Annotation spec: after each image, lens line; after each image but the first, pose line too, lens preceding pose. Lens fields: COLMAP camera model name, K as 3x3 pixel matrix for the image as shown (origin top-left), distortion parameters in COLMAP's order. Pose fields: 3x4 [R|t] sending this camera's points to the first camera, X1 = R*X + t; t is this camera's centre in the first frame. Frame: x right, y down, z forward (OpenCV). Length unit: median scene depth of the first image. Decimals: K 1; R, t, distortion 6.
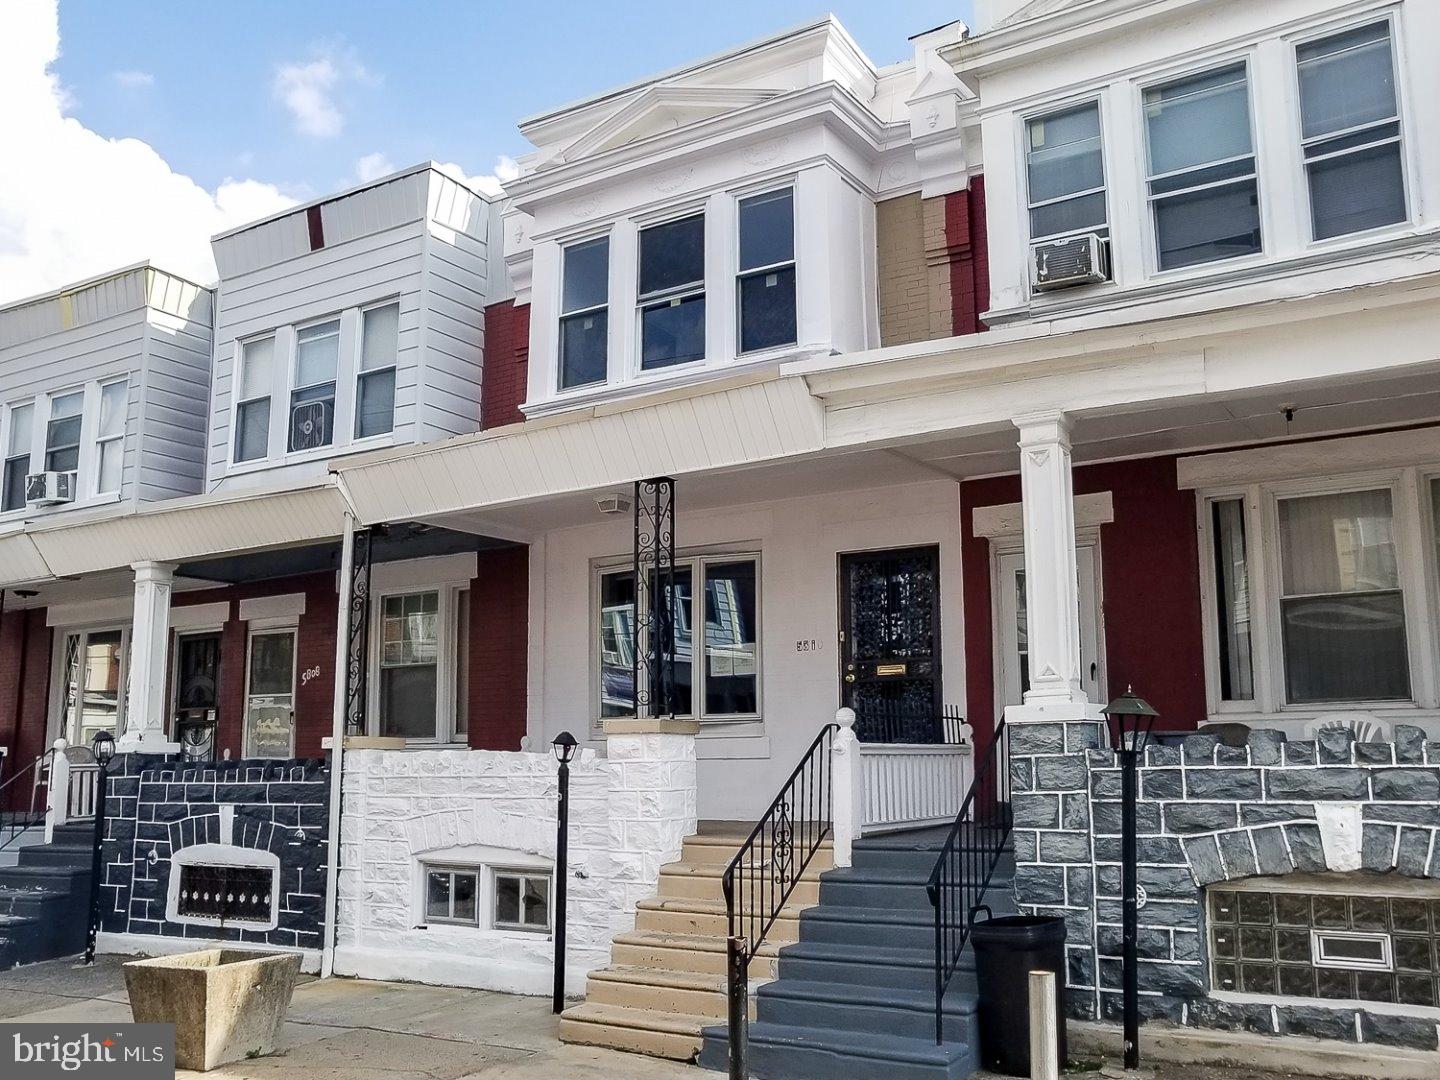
lens RADIAL K [[1311.8, 0, 788.4], [0, 1311.8, 575.1], [0, 0, 1]] dist [-0.168870, 0.355262]
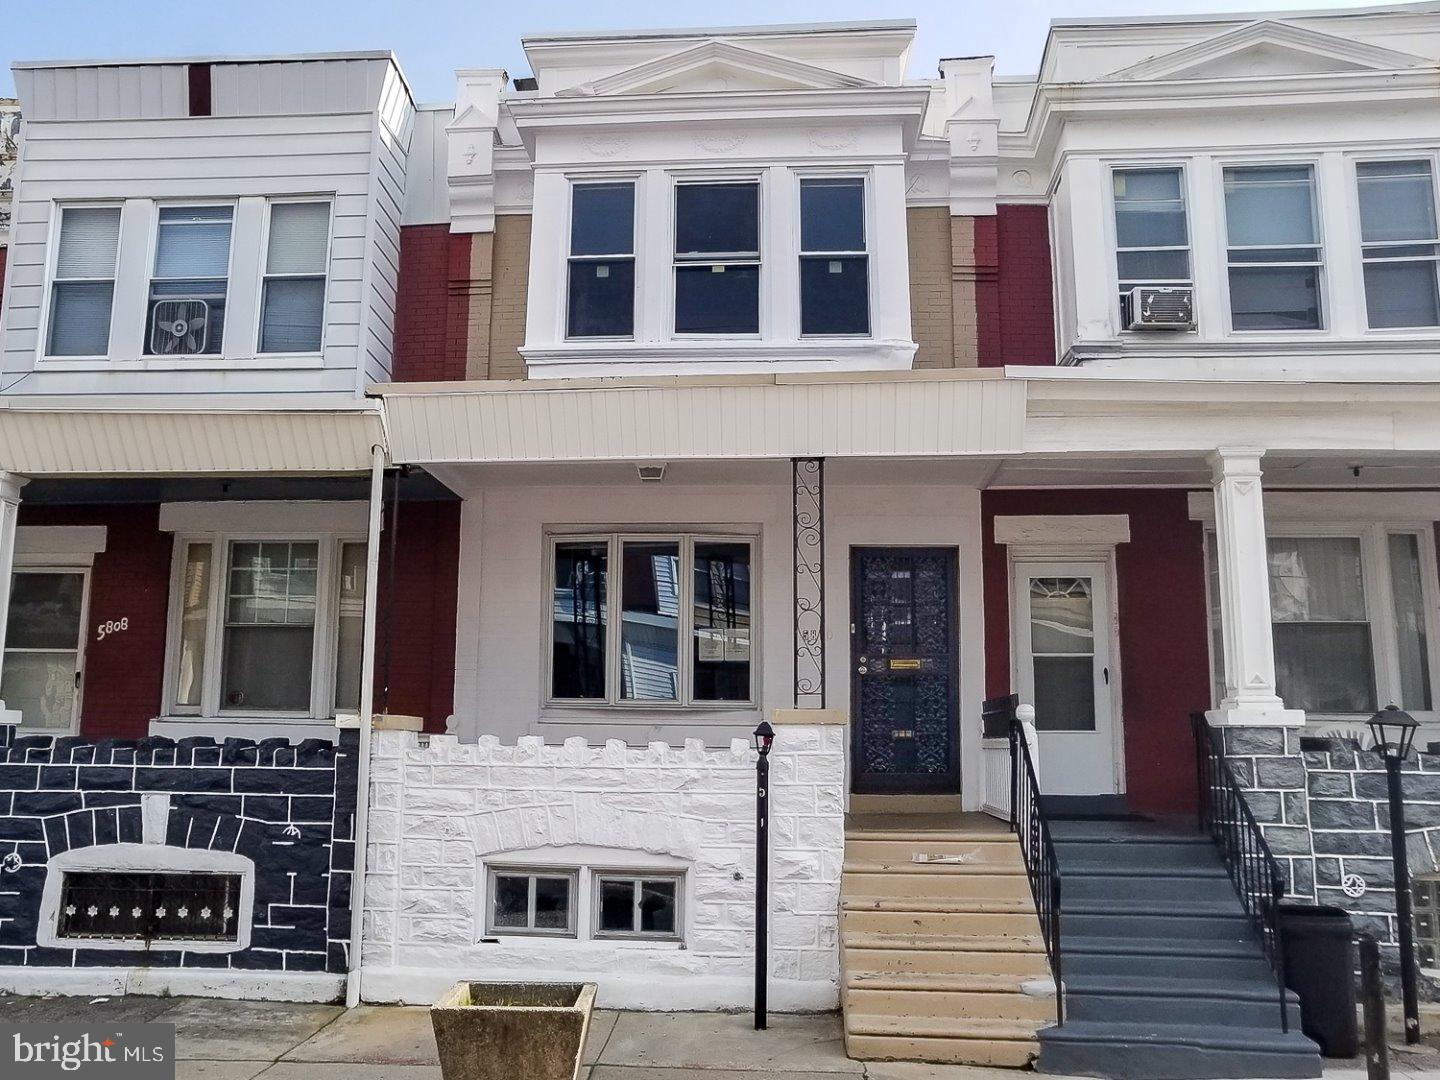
lens RADIAL K [[1274.8, 0, 691.9], [0, 1274.8, 535.3], [0, 0, 1]] dist [-0.166296, 0.326957]
pose [[0.898779, 0.091501, 0.428746, -0.511348], [-0.084696, 0.995793, -0.034969, 0.020850], [-0.430142, -0.004884, 0.902748, 0.177037]]
